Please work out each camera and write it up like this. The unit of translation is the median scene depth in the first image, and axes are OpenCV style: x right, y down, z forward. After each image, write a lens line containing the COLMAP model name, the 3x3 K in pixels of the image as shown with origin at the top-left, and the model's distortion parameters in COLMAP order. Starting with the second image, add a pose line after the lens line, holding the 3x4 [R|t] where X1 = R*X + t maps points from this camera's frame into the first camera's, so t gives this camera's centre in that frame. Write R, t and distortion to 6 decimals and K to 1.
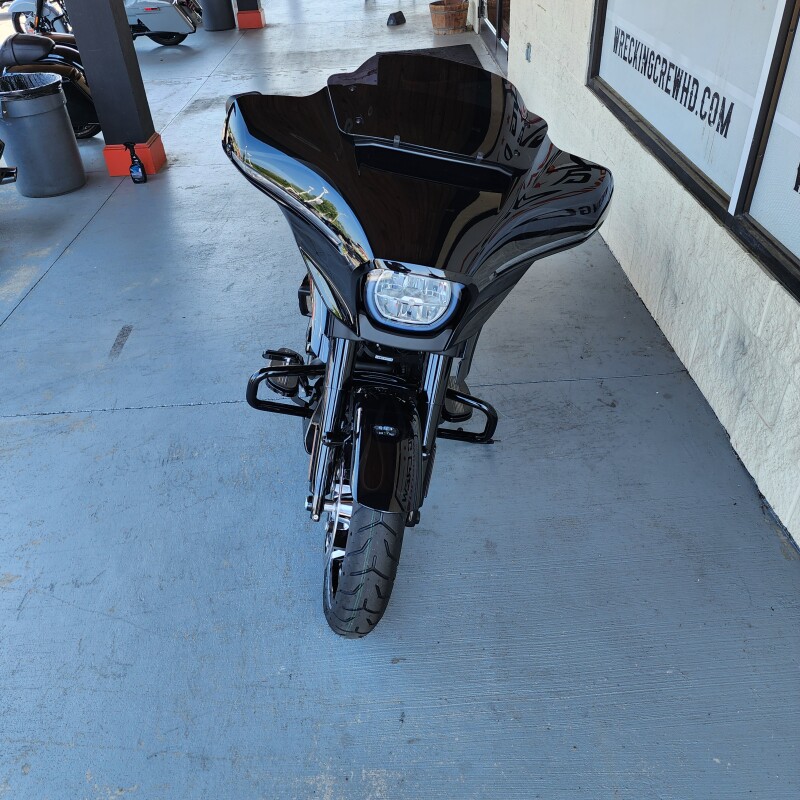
lens RADIAL K [[725.2, 0, 375.5], [0, 725.2, 396.0], [0, 0, 1]] dist [0.056750, -0.017637]
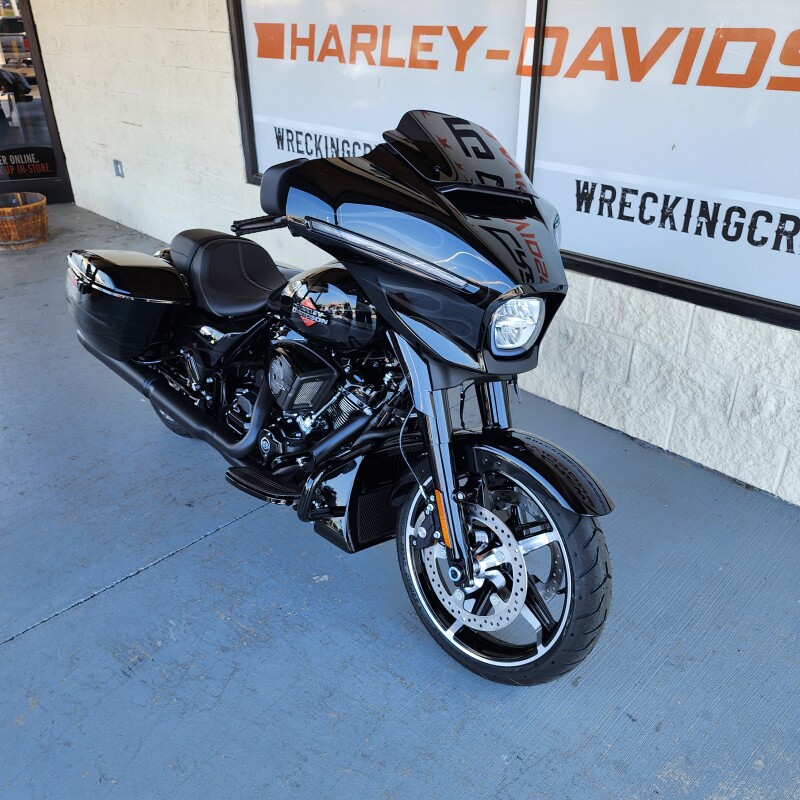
lens RADIAL K [[722.3, 0, 400.6], [0, 722.3, 405.5], [0, 0, 1]] dist [0.043156, -0.047706]
pose [[0.721071, -0.287414, 0.630436, -0.511469], [0.371519, 0.928424, -0.001665, -0.060615], [-0.584833, 0.235419, 0.776239, 0.212869]]
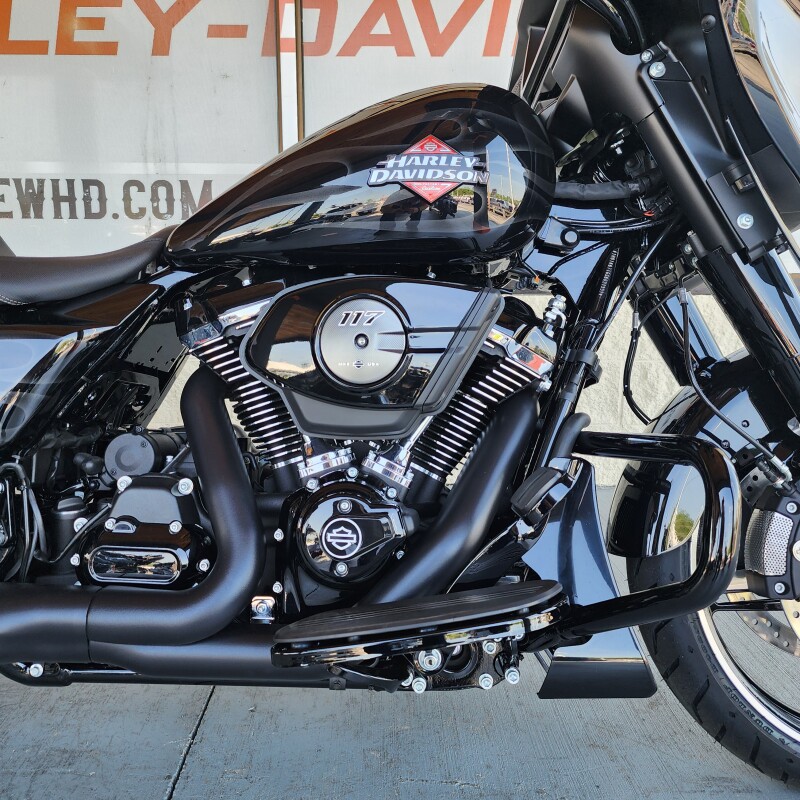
lens RADIAL K [[722.3, 0, 400.6], [0, 722.3, 405.5], [0, 0, 1]] dist [0.043156, -0.047706]
pose [[-0.002585, -0.123580, 0.992331, -0.407610], [0.575418, 0.811405, 0.102547, -0.138392], [-0.817855, 0.571271, 0.069013, 0.905653]]
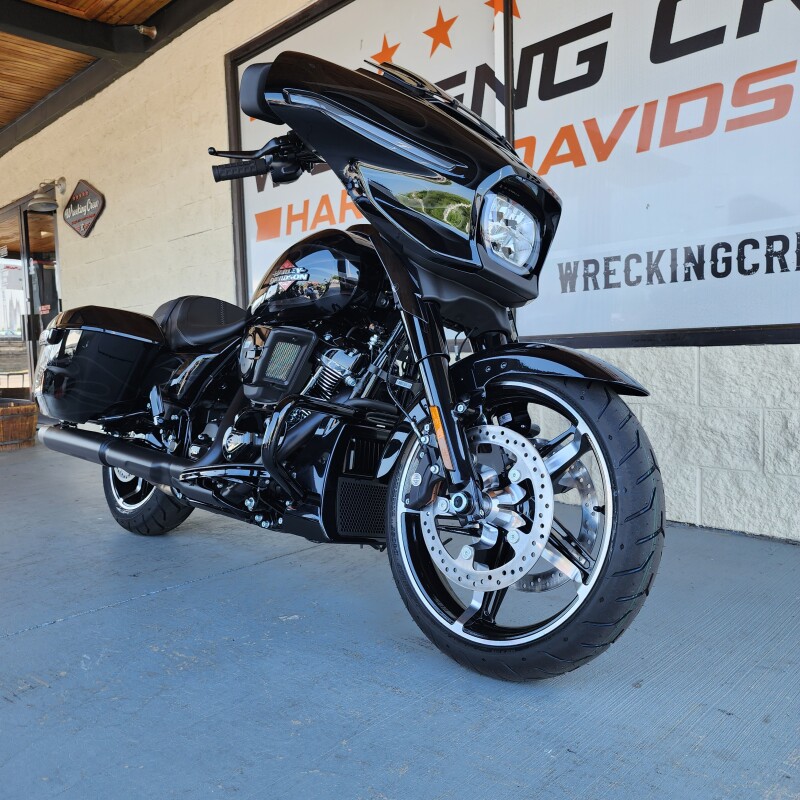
lens RADIAL K [[722.3, 0, 400.6], [0, 722.3, 405.5], [0, 0, 1]] dist [0.043156, -0.047706]
pose [[0.711769, -0.008132, 0.702366, -0.490471], [0.393549, 0.832864, -0.389174, 0.247160], [-0.581811, 0.553417, 0.596008, 0.429548]]
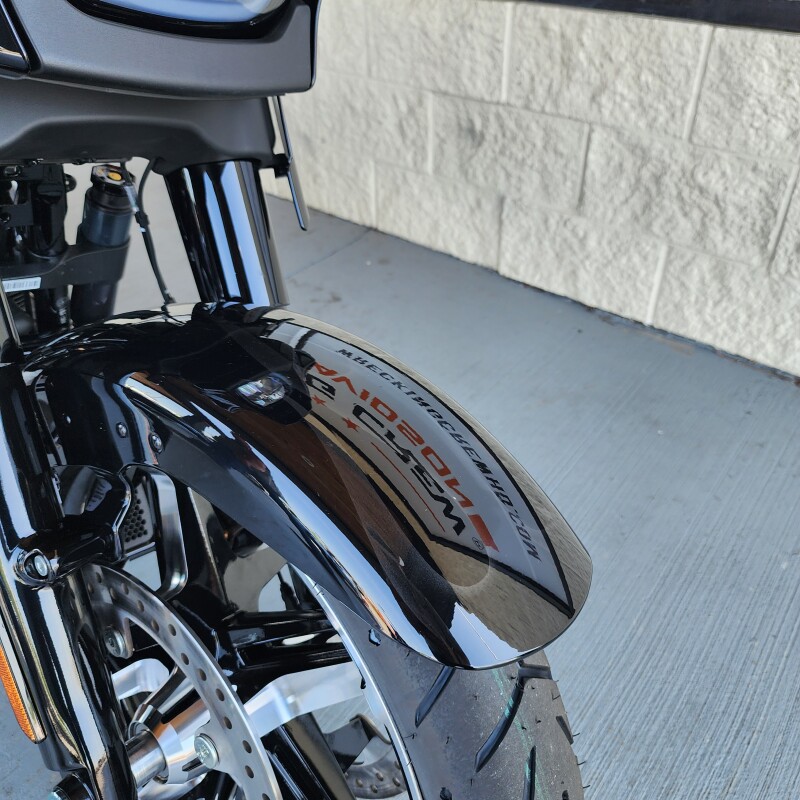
lens RADIAL K [[722.3, 0, 400.6], [0, 722.3, 405.5], [0, 0, 1]] dist [0.043156, -0.047706]
pose [[0.646292, -0.438653, 0.624412, -0.094973], [0.432853, 0.884624, 0.173432, 0.011681], [-0.628447, 0.158191, 0.761597, 0.525923]]
